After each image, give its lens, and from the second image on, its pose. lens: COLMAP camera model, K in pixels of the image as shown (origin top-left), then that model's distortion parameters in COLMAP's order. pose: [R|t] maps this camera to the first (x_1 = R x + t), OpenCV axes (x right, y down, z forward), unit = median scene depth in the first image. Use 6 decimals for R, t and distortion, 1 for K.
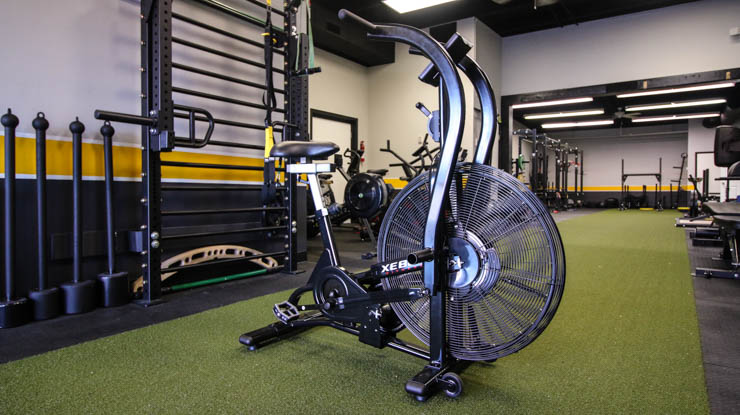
lens RADIAL K [[453.7, 0, 370.0], [0, 453.7, 207.5], [0, 0, 1]] dist [0.002299, 0.000814]
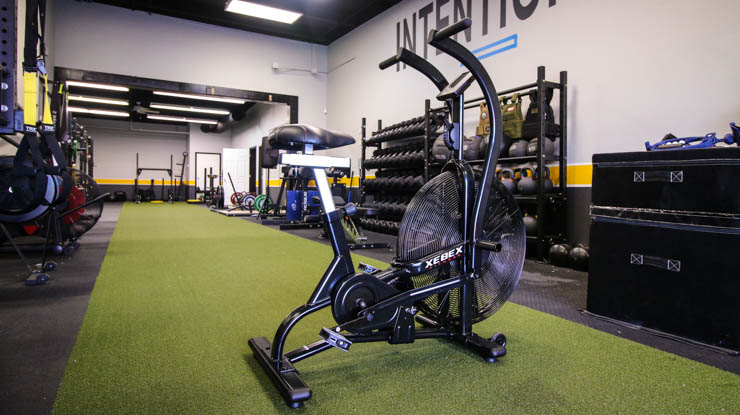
lens RADIAL K [[453.7, 0, 370.0], [0, 453.7, 207.5], [0, 0, 1]] dist [0.002299, 0.000814]
pose [[0.439003, -0.031433, 0.897935, -0.134803], [0.016591, 0.999501, 0.026877, -0.003831], [-0.898332, 0.003099, 0.439306, 0.090464]]
